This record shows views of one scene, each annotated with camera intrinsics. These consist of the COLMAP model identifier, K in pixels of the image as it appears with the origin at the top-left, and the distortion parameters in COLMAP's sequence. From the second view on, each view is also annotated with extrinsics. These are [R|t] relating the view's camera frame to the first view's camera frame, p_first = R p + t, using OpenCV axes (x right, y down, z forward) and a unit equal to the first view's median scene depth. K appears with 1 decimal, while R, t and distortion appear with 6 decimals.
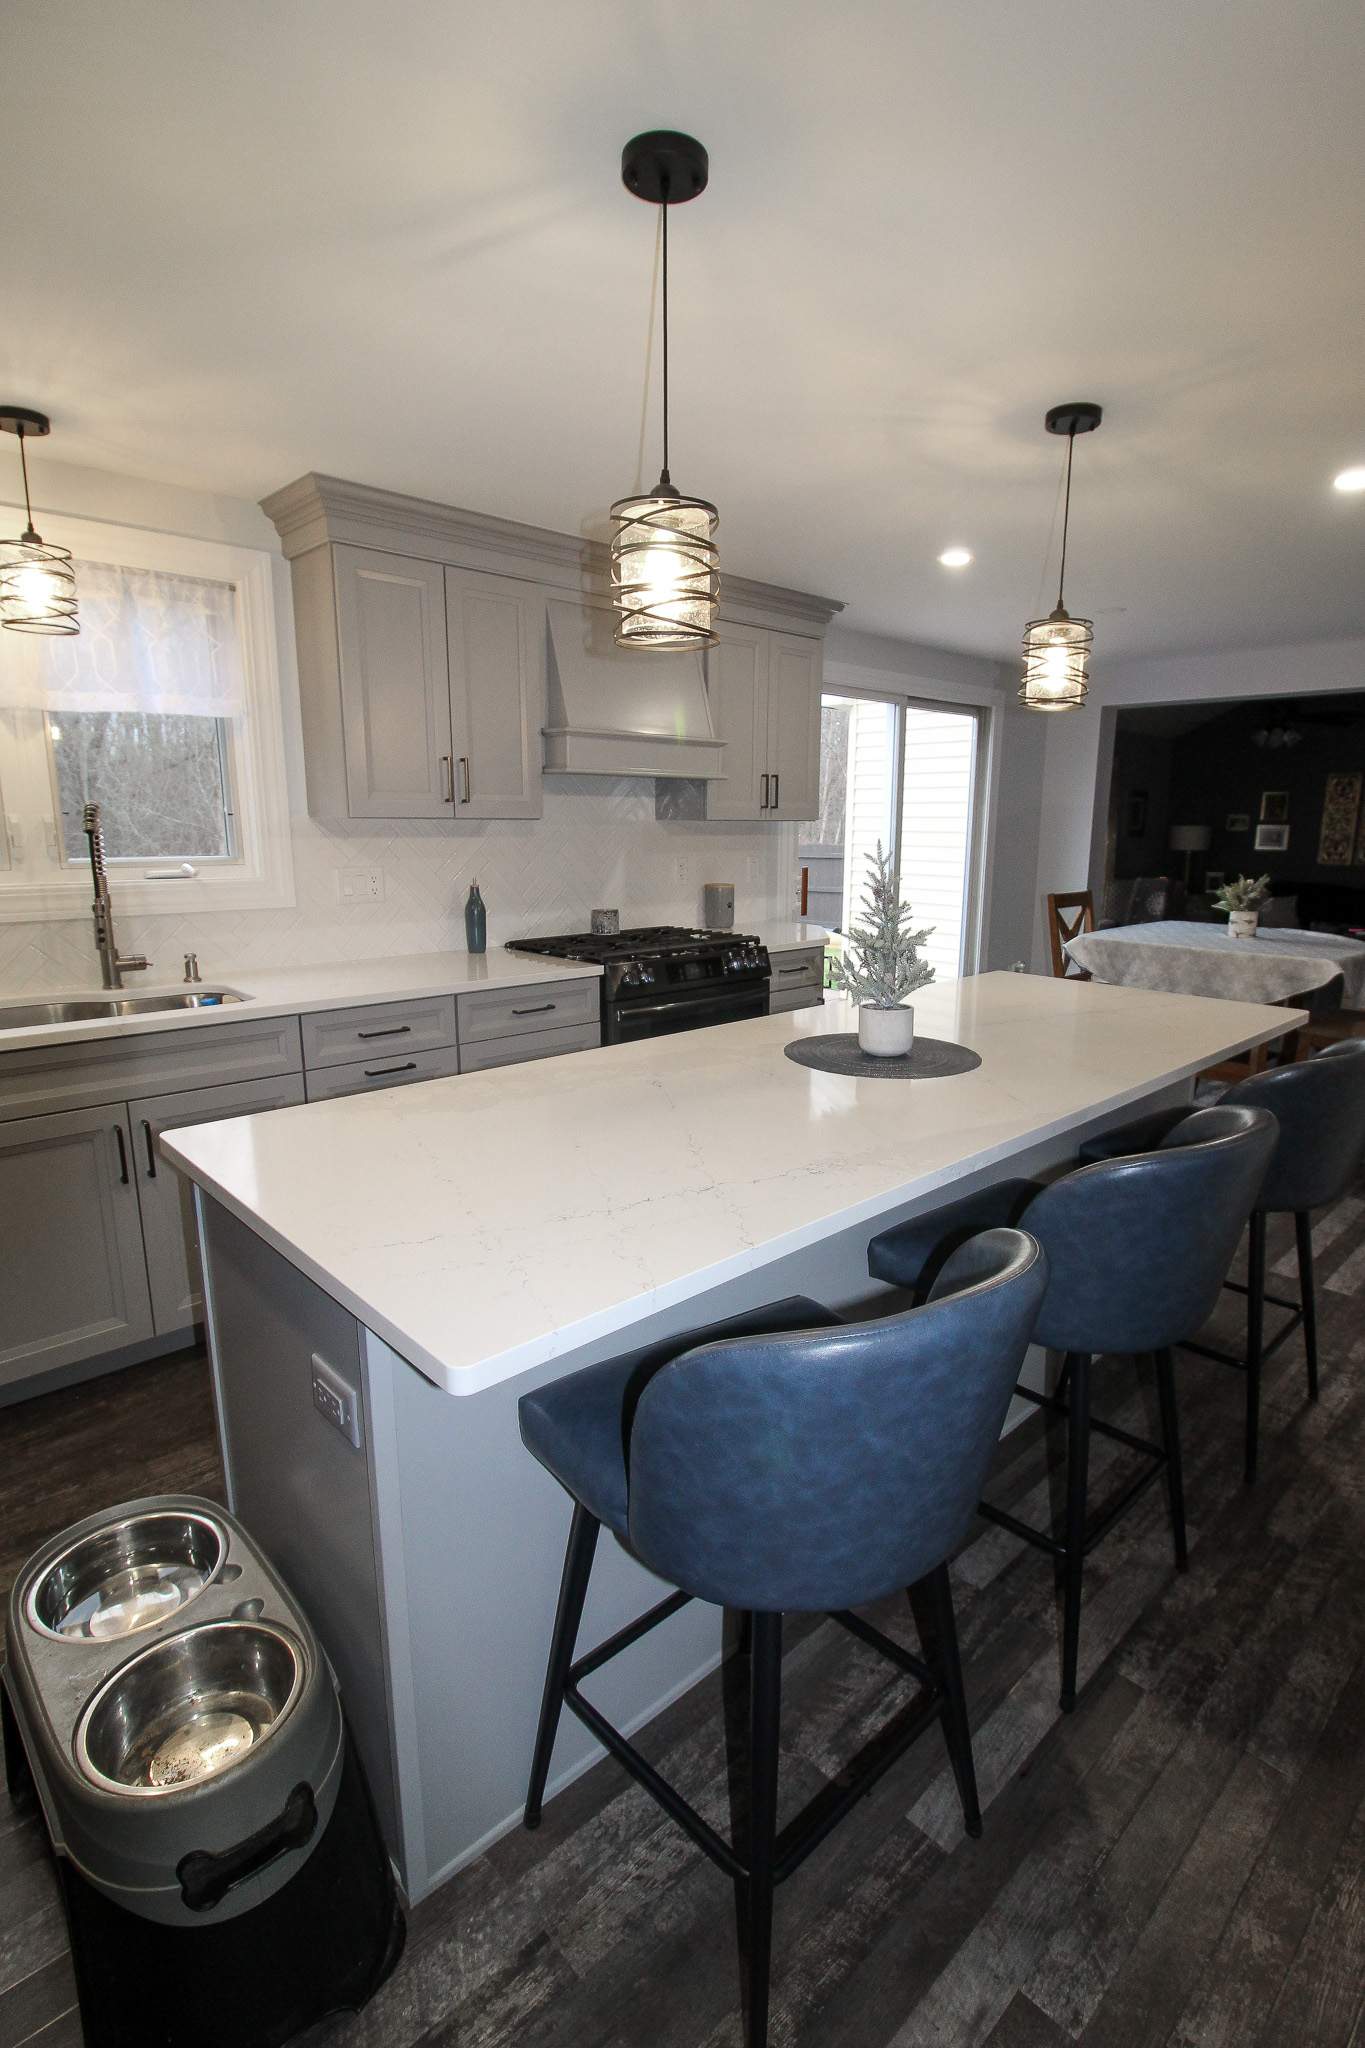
lens RADIAL K [[984.4, 0, 696.3], [0, 984.4, 1046.3], [0, 0, 1]] dist [-0.005033, -0.007704]
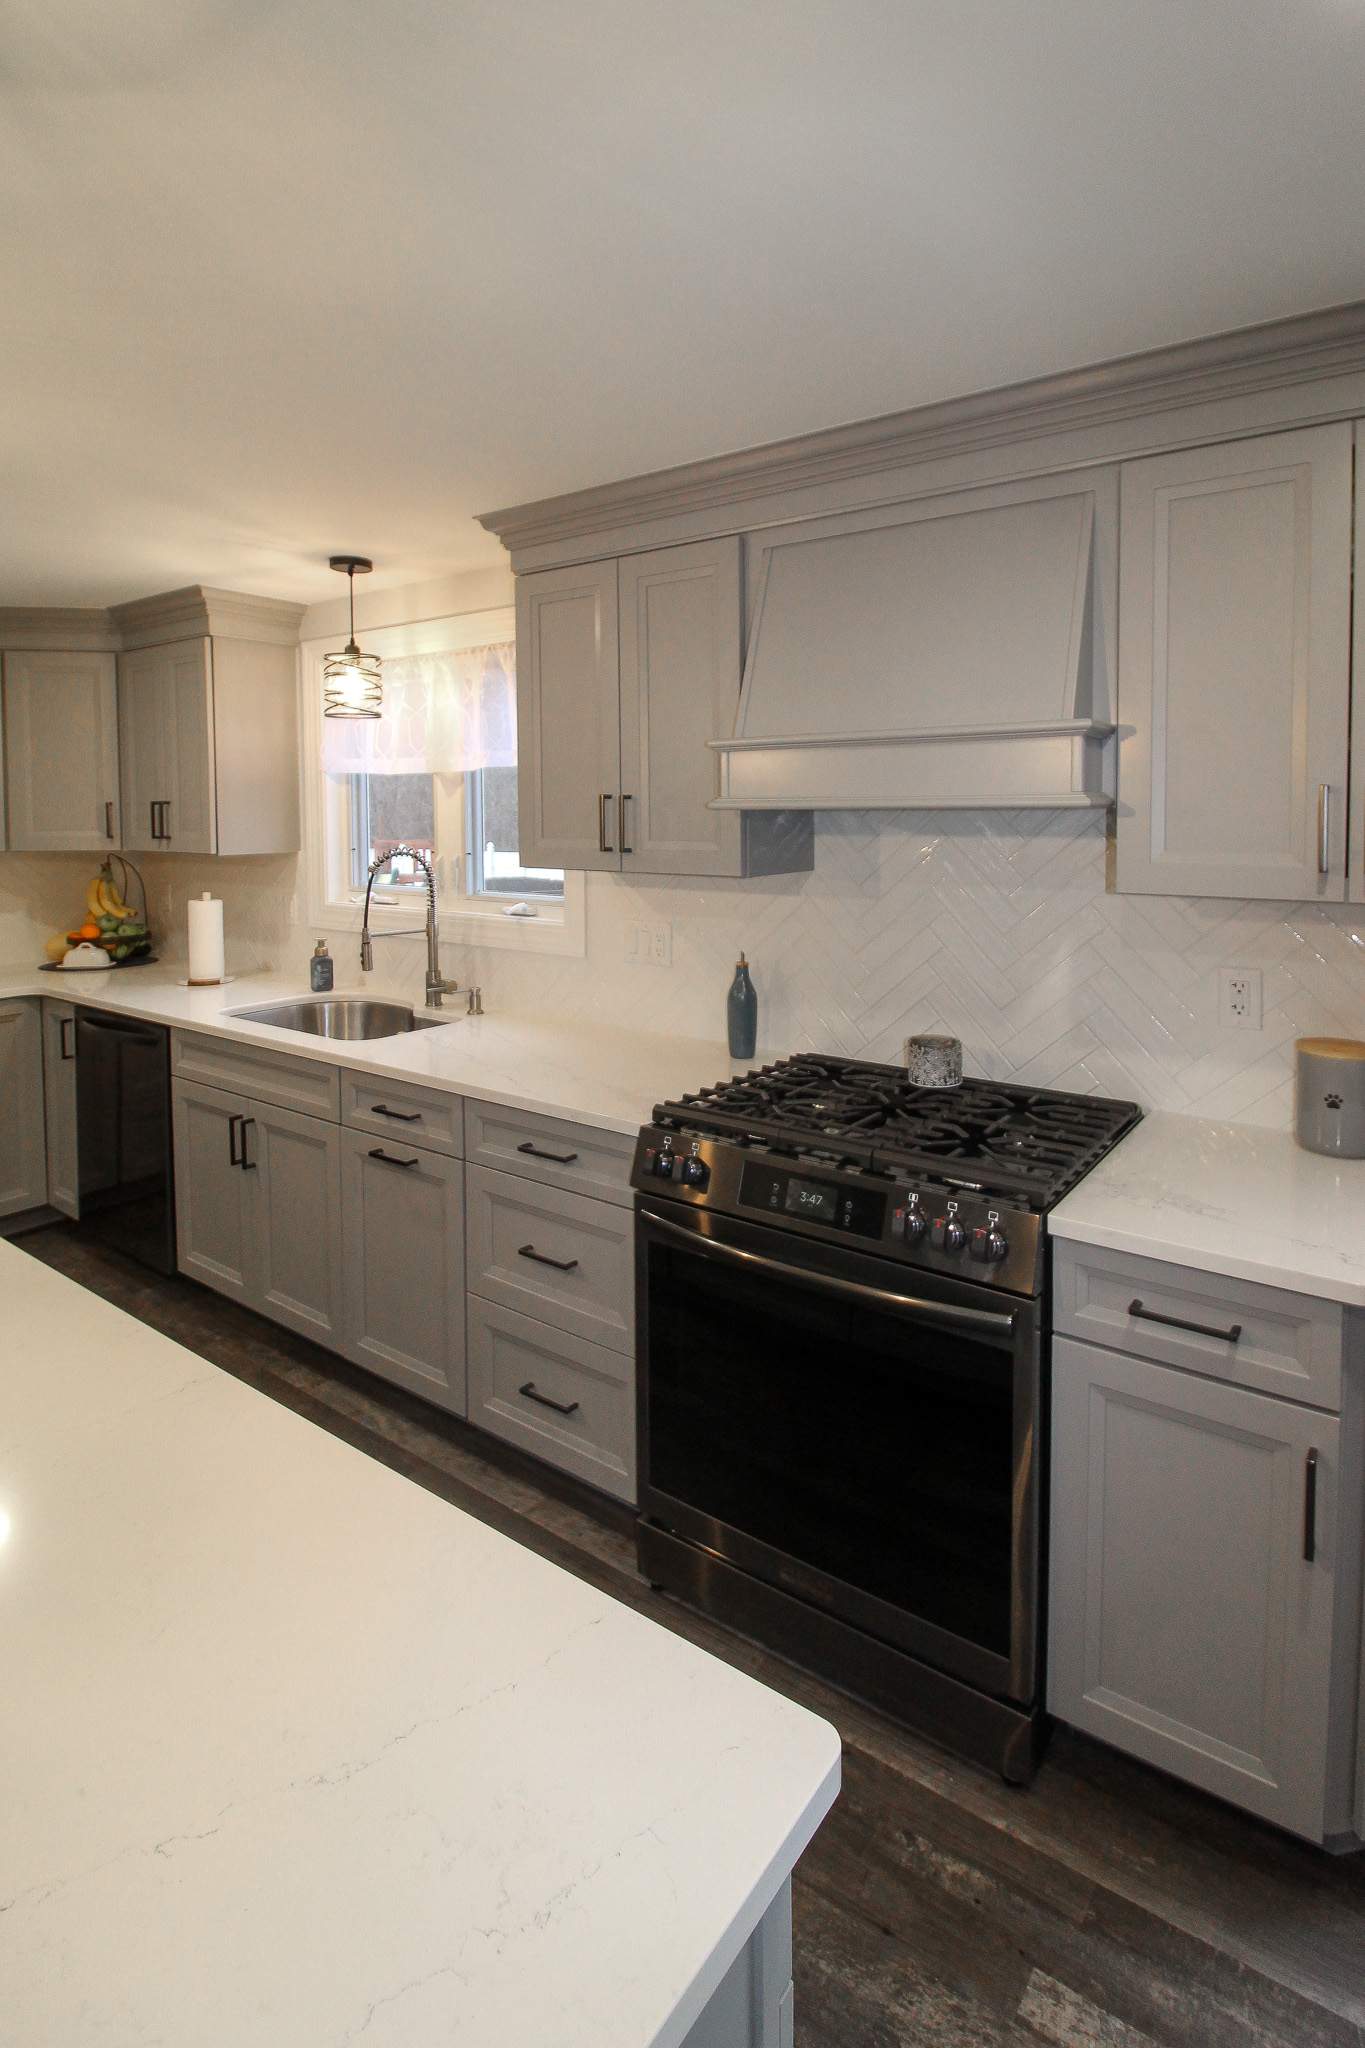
lens RADIAL K [[919.0, 0, 745.5], [0, 919.0, 872.1], [0, 0, 1]] dist [-0.001844, -0.005016]
pose [[0.255181, 0.046314, -0.965783, 0.522784], [-0.222758, 0.974799, -0.012112, -0.276267], [0.940883, 0.218227, 0.259067, 1.024703]]
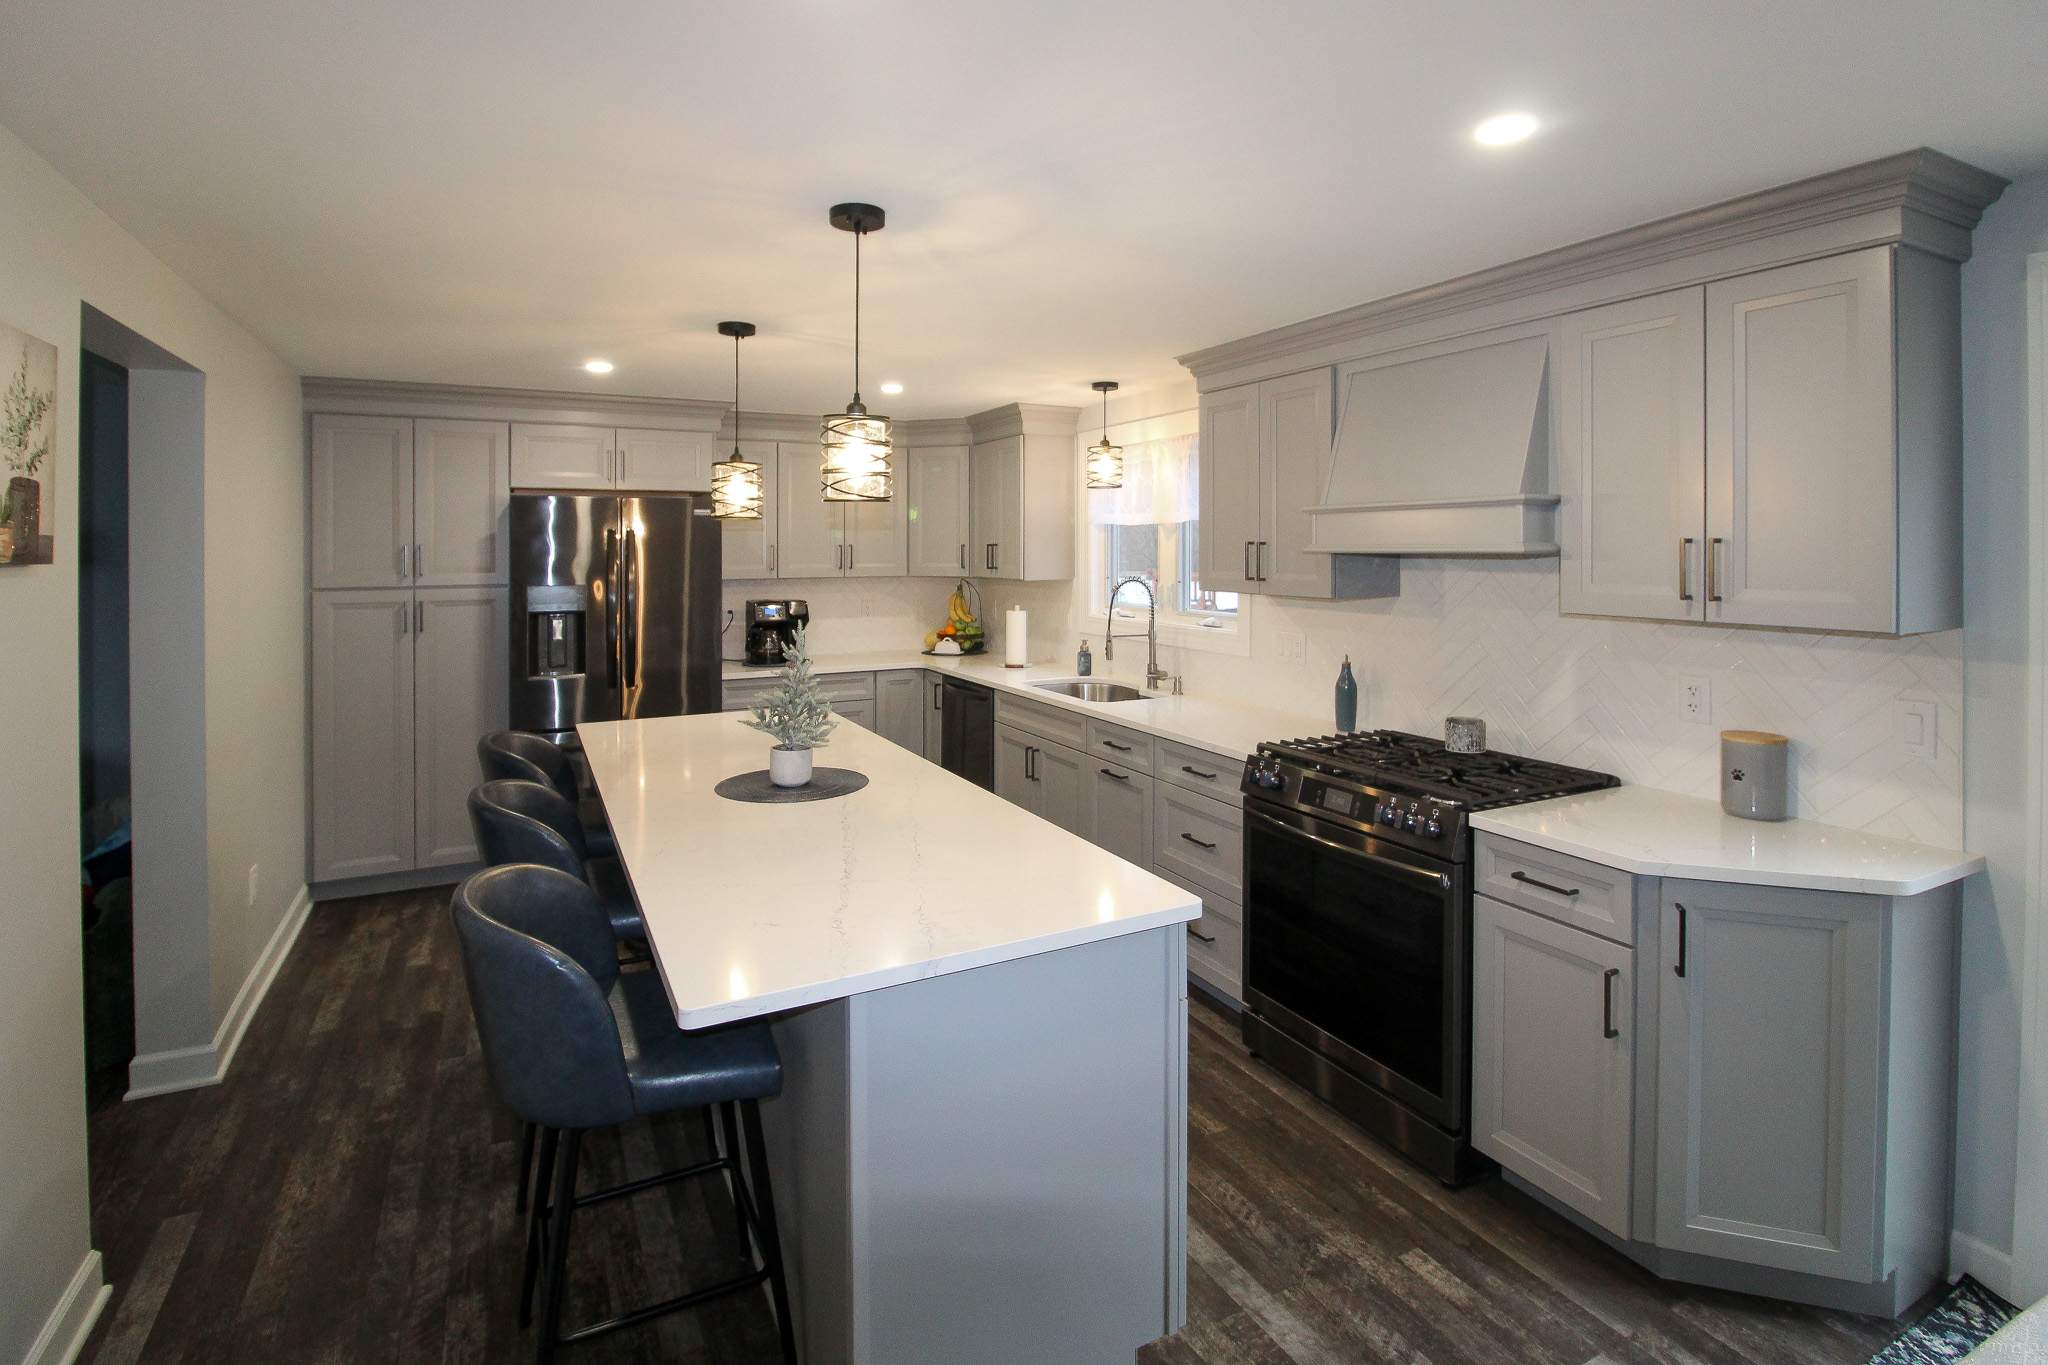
lens RADIAL K [[984.4, 0, 1005.6], [0, 984.4, 558.1], [0, 0, 1]] dist [-0.005033, -0.007704]
pose [[-0.286098, 0.002248, -0.958198, 1.009379], [-0.219437, 0.973268, 0.067803, -0.320261], [0.932735, 0.229663, -0.277956, 1.163739]]
